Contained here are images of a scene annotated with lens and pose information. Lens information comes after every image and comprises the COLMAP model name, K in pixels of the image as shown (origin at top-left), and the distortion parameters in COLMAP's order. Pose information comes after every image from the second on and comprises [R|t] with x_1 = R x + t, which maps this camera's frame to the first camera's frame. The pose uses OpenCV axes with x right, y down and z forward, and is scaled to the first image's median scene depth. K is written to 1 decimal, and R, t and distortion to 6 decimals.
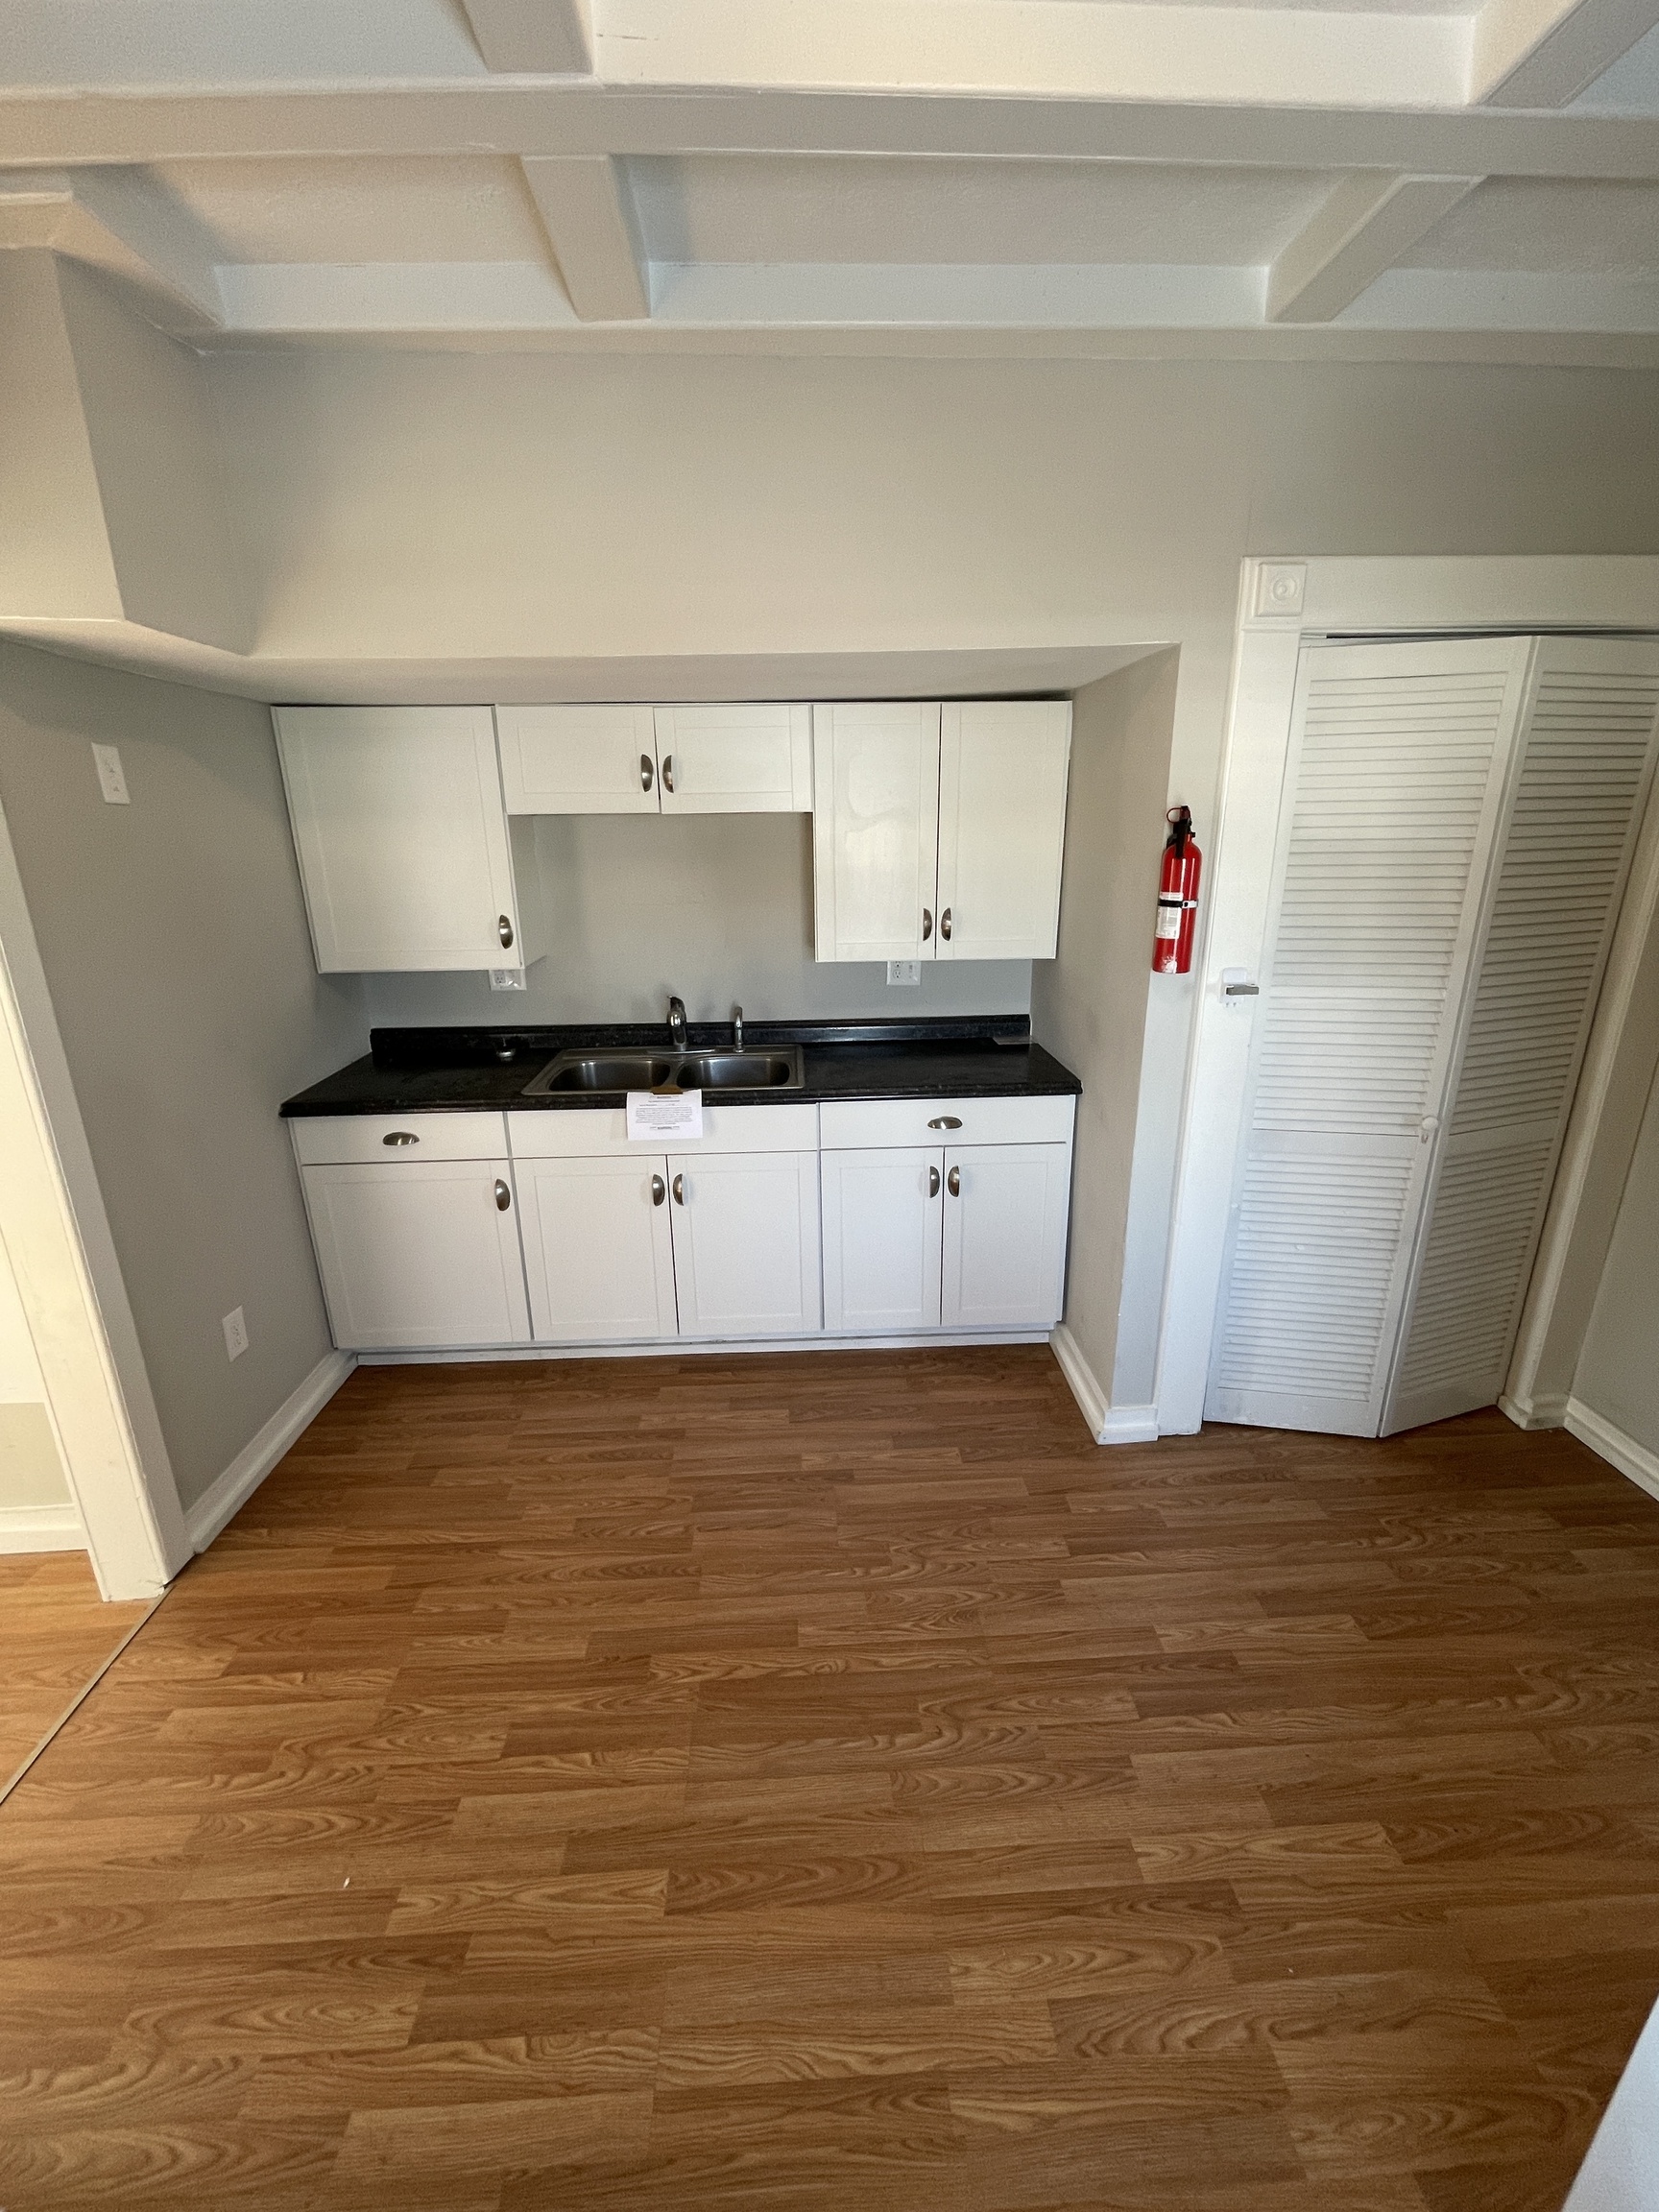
lens RADIAL K [[894.4, 0, 834.2], [0, 894.4, 1103.2], [0, 0, 1]] dist [-0.004229, 0.002093]
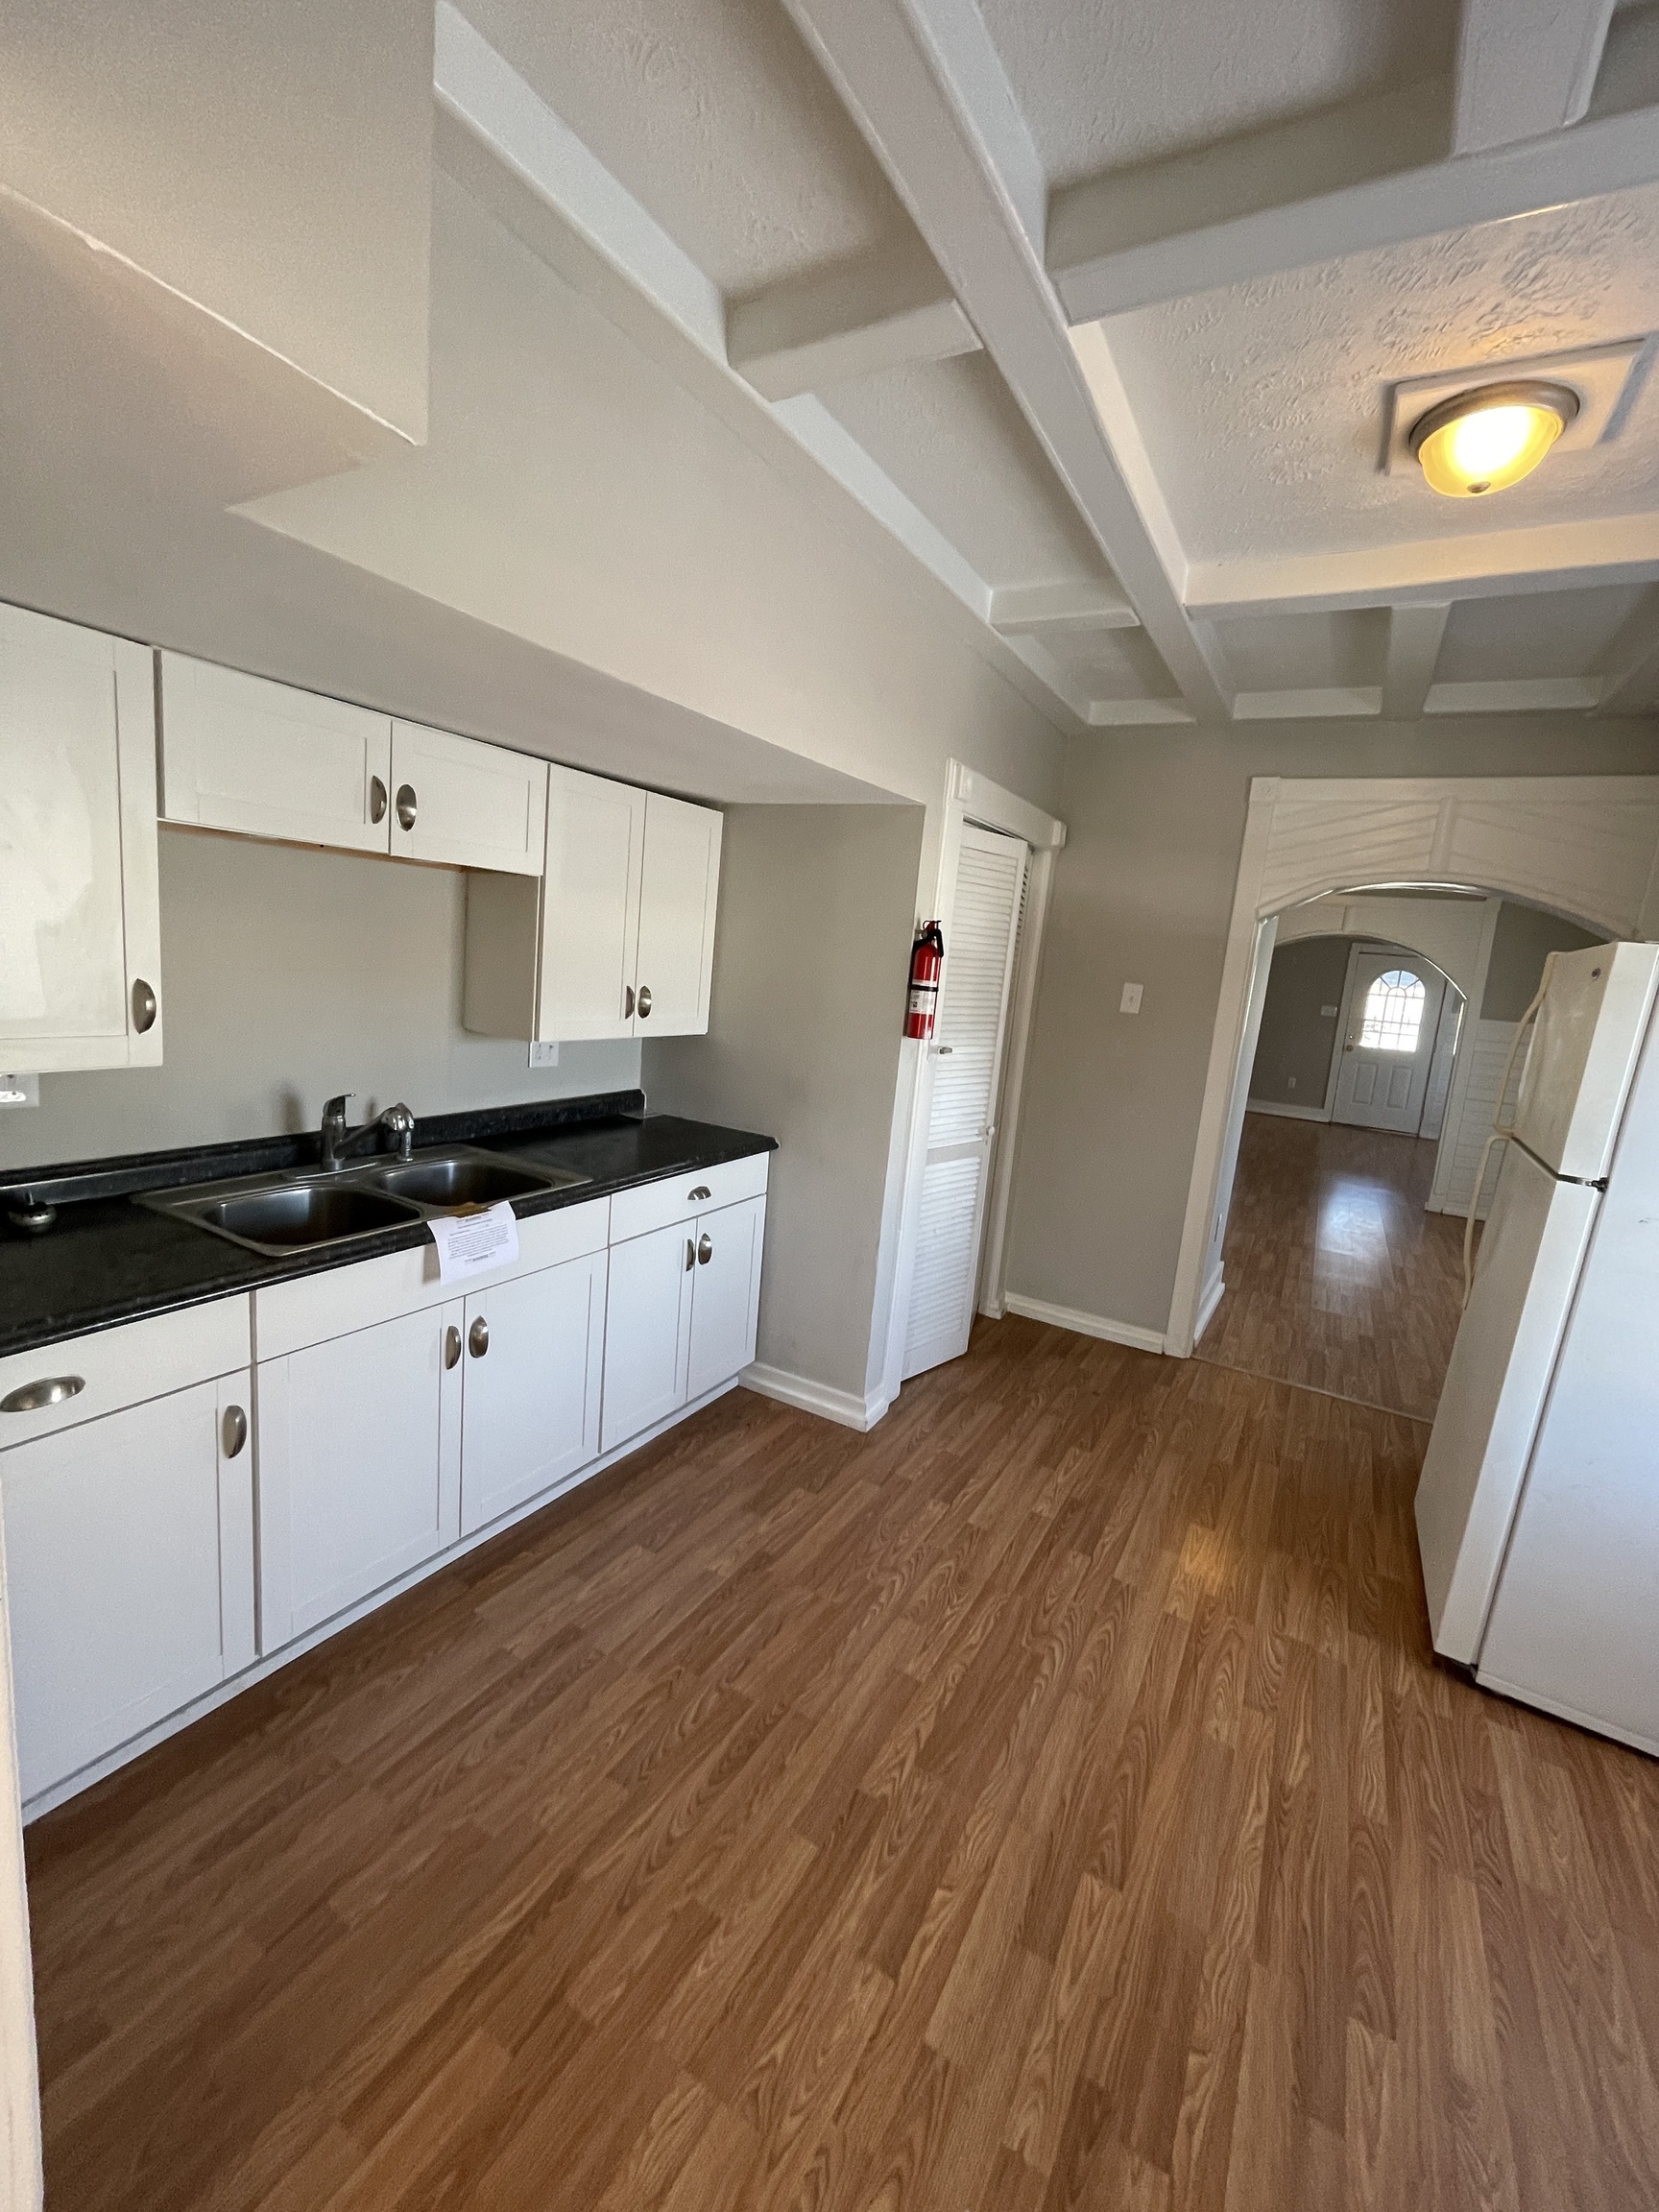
lens RADIAL K [[894.4, 0, 834.0], [0, 894.4, 1105.5], [0, 0, 1]] dist [-0.004229, 0.002093]
pose [[0.539449, -0.084139, 0.837804, -0.941407], [0.158428, 0.987366, -0.002850, -0.073663], [-0.826979, 0.134269, 0.545964, 0.437949]]
